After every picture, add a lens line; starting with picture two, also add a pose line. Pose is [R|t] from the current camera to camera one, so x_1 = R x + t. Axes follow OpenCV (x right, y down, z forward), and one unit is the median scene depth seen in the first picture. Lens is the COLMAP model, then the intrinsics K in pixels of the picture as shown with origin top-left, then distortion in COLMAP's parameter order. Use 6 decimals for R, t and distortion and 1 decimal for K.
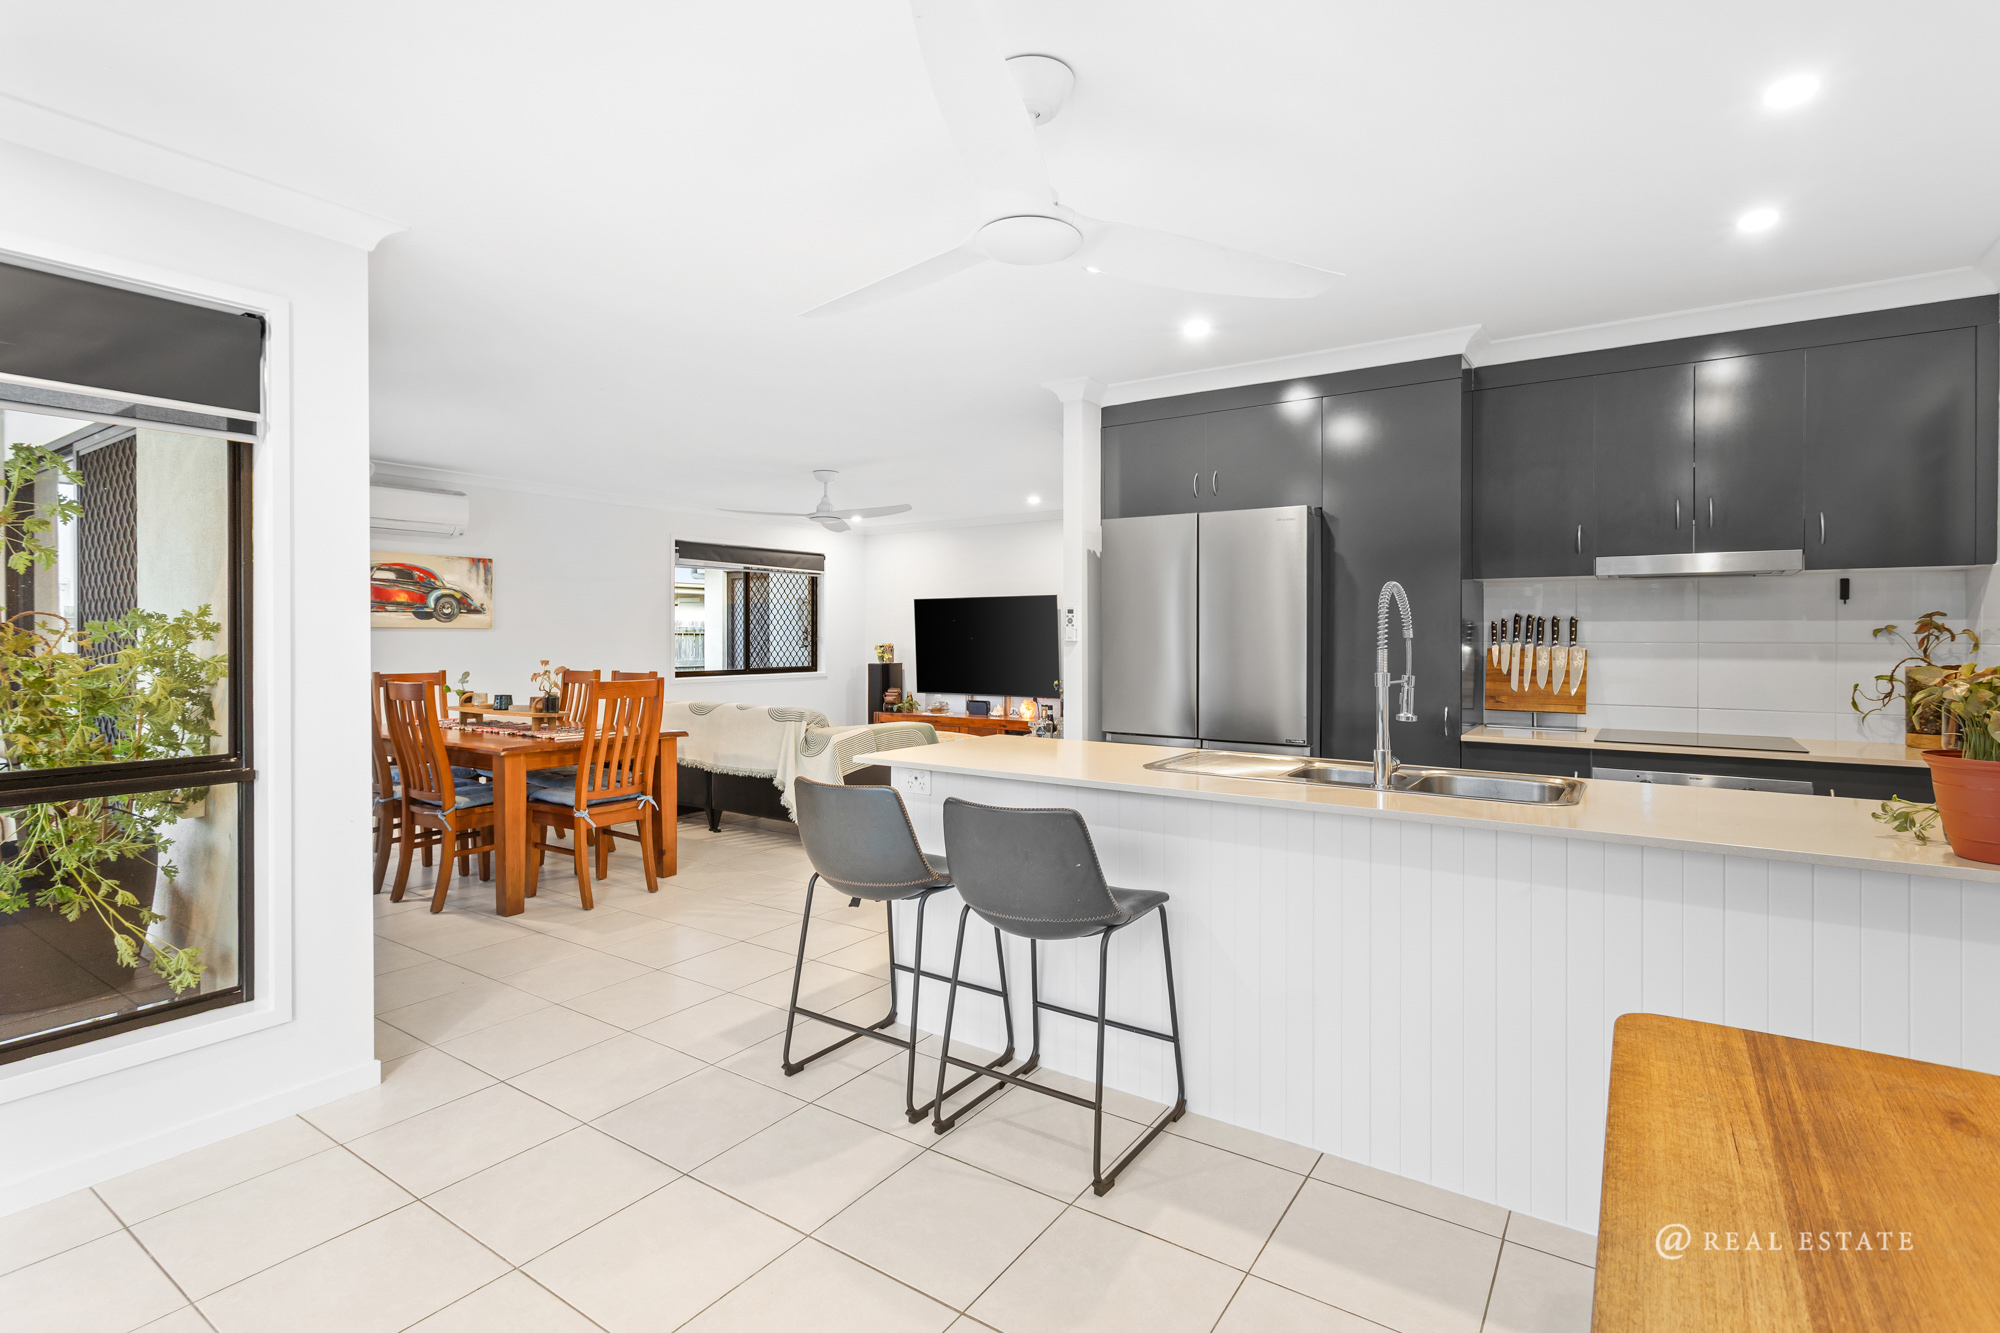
lens RADIAL K [[959.7, 0, 1001.1], [0, 959.7, 637.2], [0, 0, 1]] dist [-0.000476, -0.000025]
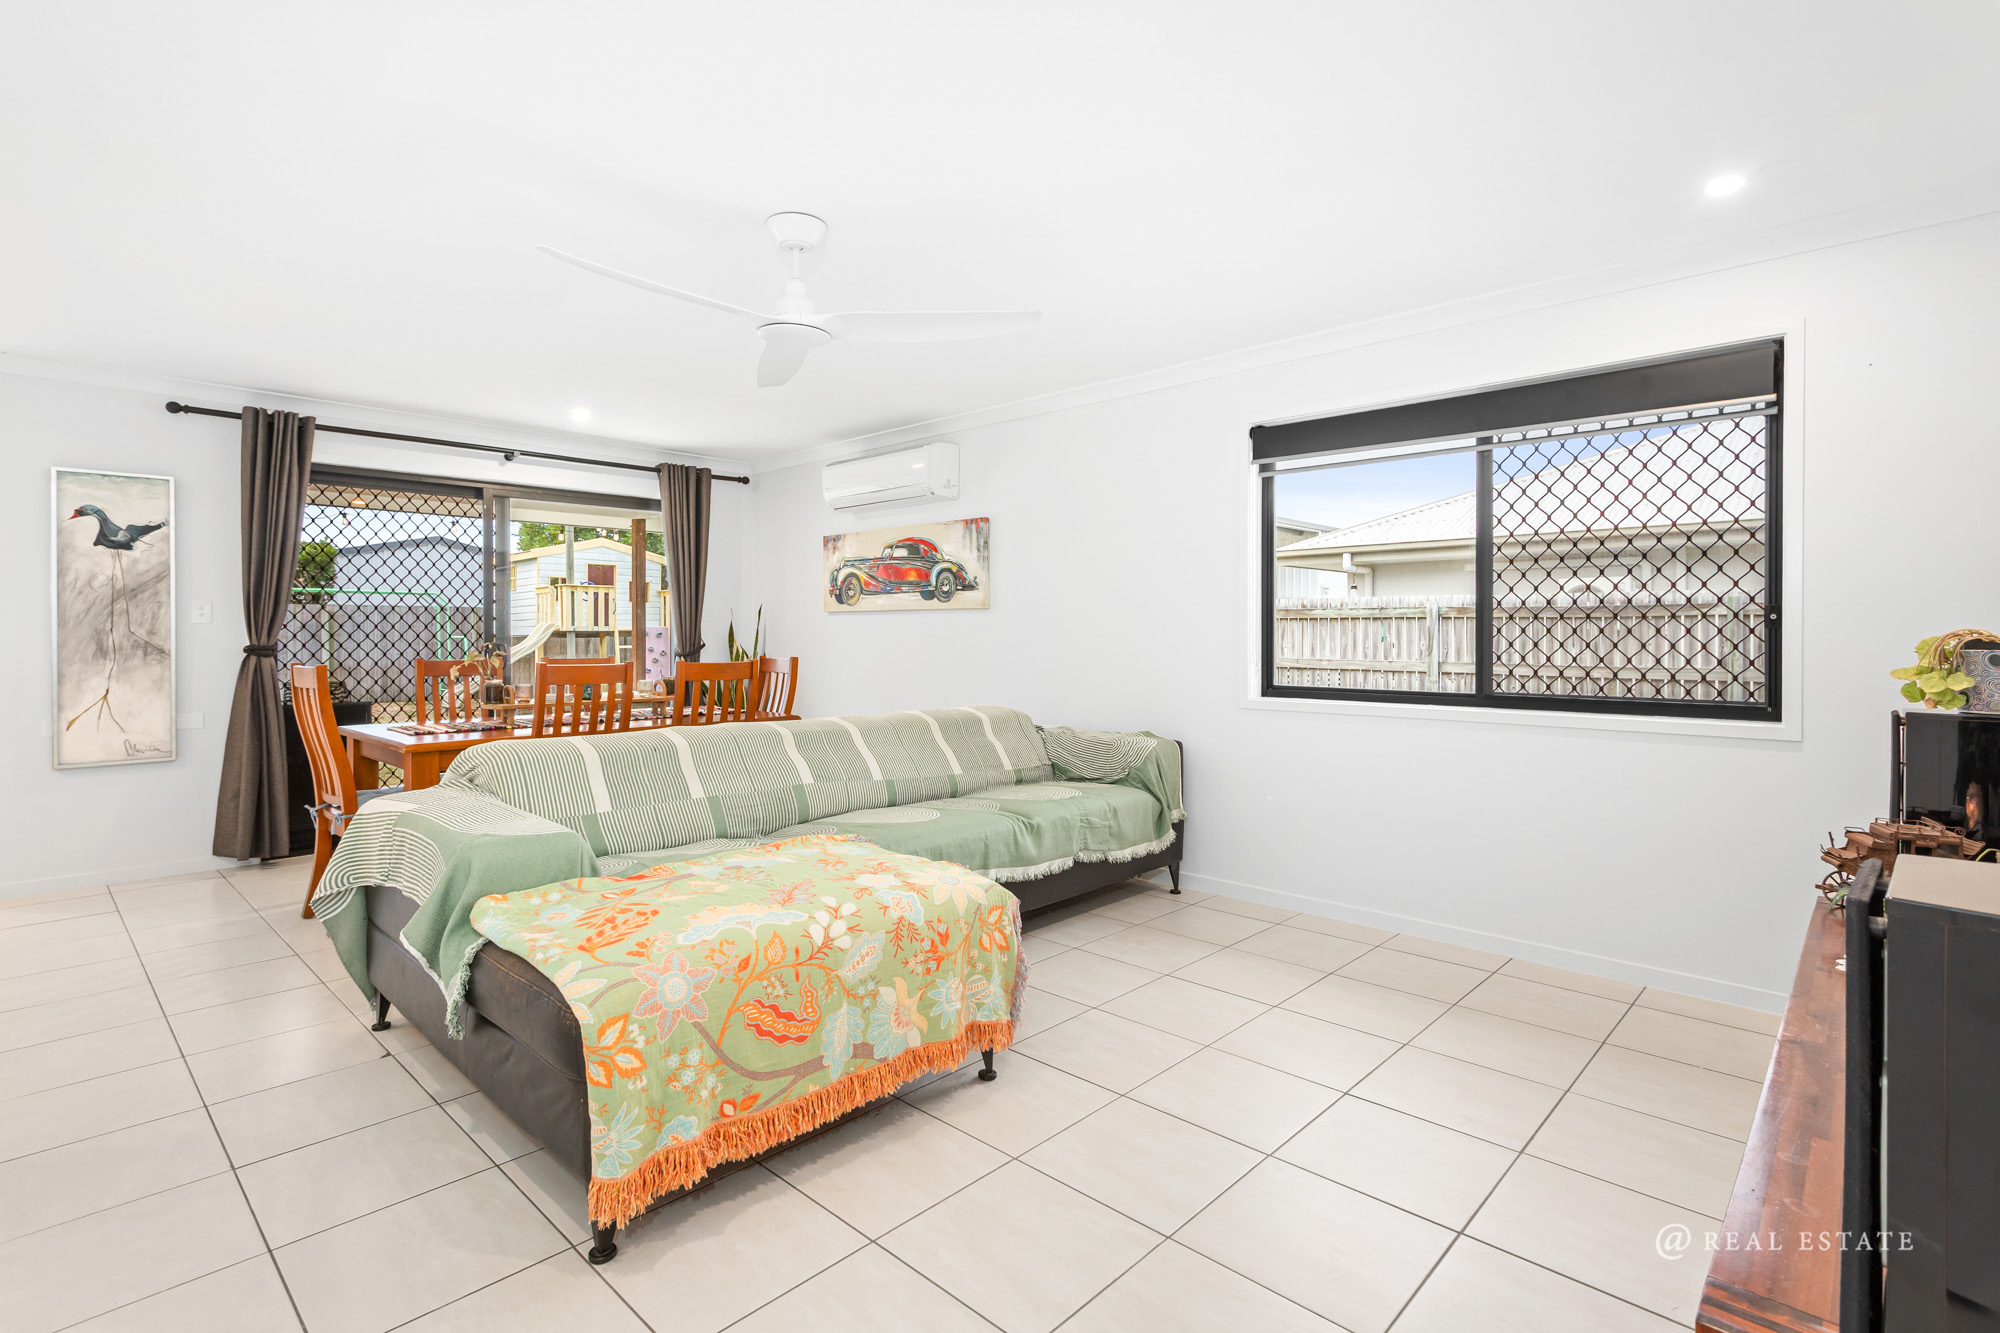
lens RADIAL K [[959.7, 0, 1001.1], [0, 959.7, 637.2], [0, 0, 1]] dist [-0.000476, -0.000025]
pose [[-0.157162, 0.008470, -0.987536, 0.231330], [0.000065, 0.999963, 0.008566, 0.007502], [0.987573, 0.001282, -0.157157, 1.170838]]
